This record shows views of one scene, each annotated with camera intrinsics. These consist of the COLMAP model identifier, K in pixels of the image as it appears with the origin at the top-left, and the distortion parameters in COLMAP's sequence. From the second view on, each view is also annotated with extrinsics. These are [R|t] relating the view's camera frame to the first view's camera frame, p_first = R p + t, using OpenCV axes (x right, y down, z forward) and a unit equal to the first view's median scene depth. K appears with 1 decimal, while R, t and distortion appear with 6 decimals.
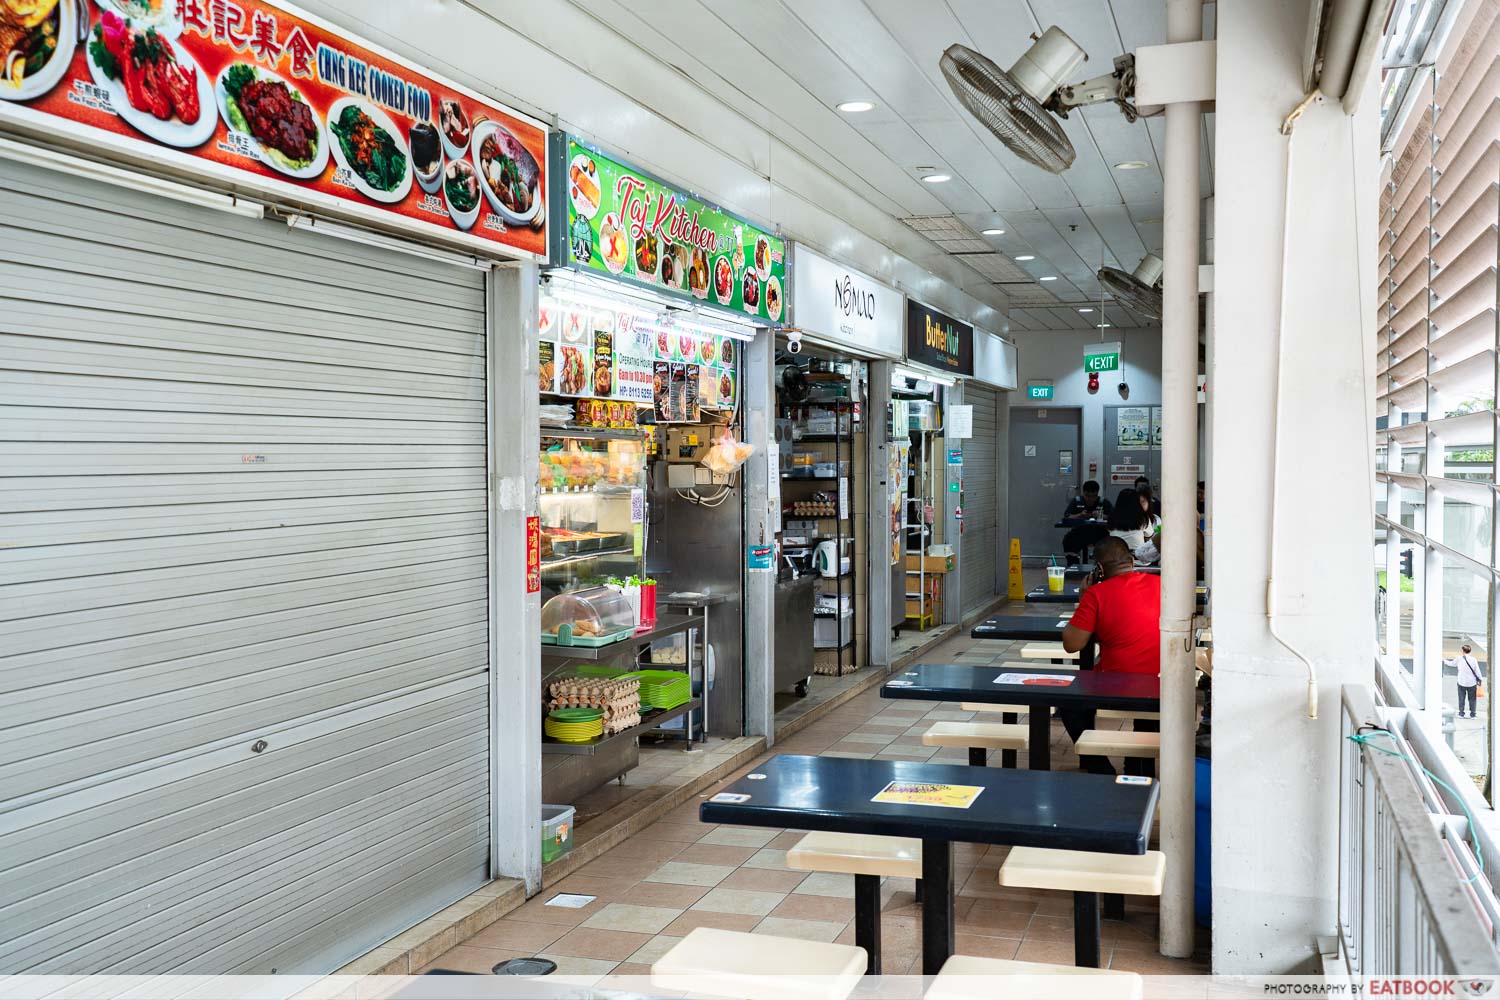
lens RADIAL K [[1873.0, 0, 750.0], [0, 1873.0, 520.6], [0, 0, 1]] dist [0.069585, -0.021828]
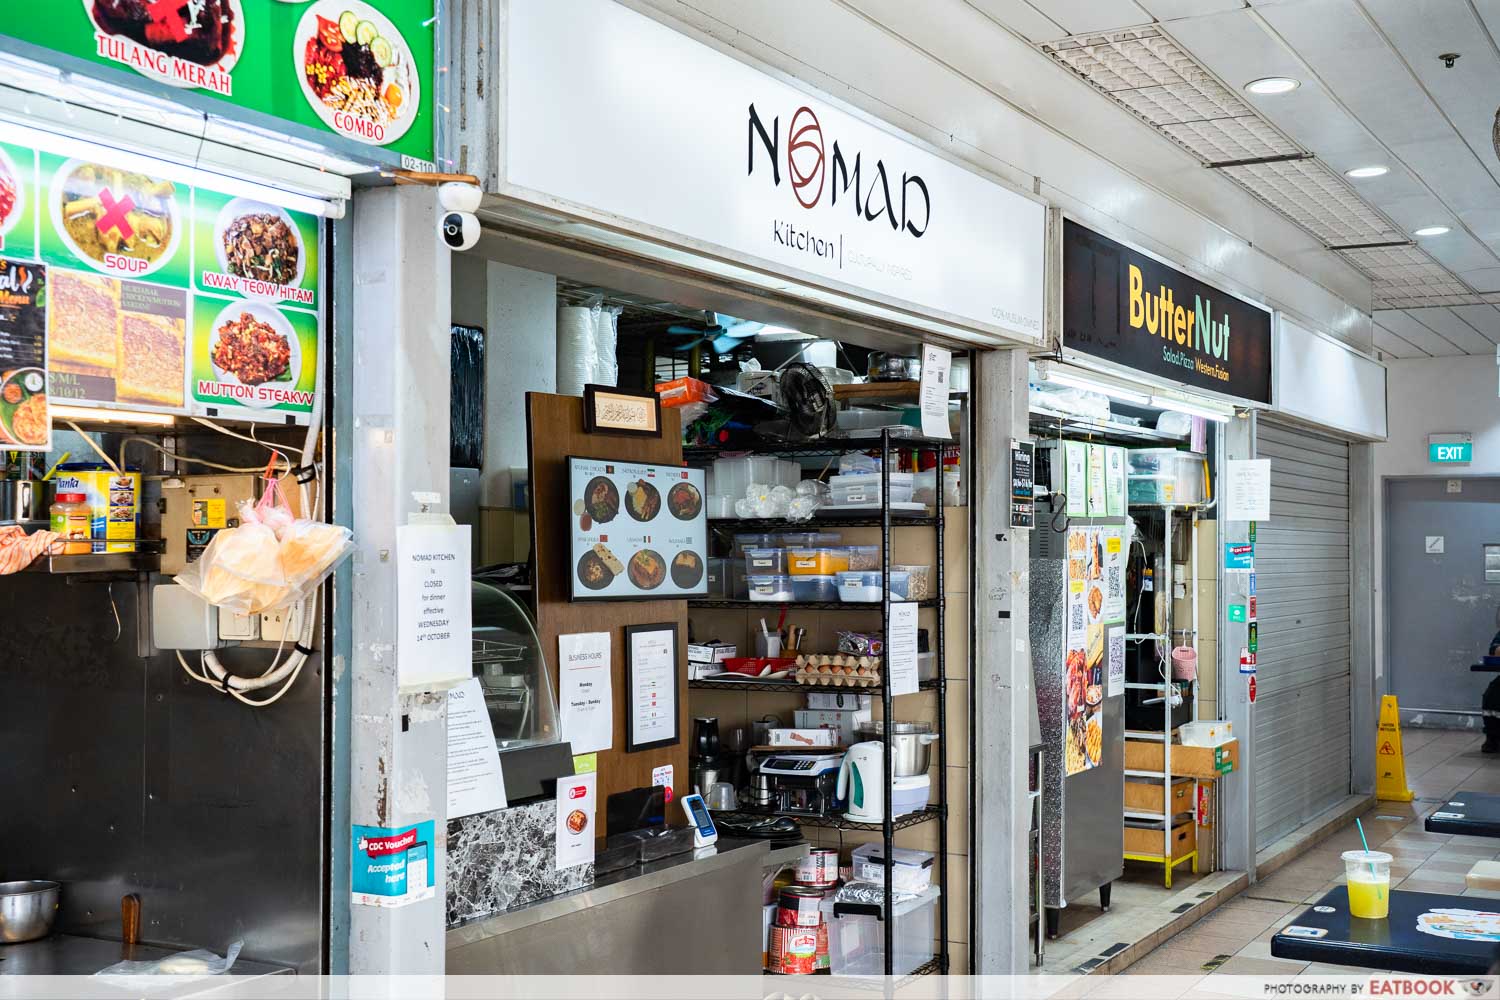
lens RADIAL K [[1873.0, 0, 750.0], [0, 1873.0, 520.6], [0, 0, 1]] dist [0.069585, -0.021828]
pose [[0.973644, -0.000209, -0.228072, 0.104206], [-0.010919, 0.998810, -0.047526, -0.018490], [0.227811, 0.048764, 0.972484, 0.483853]]
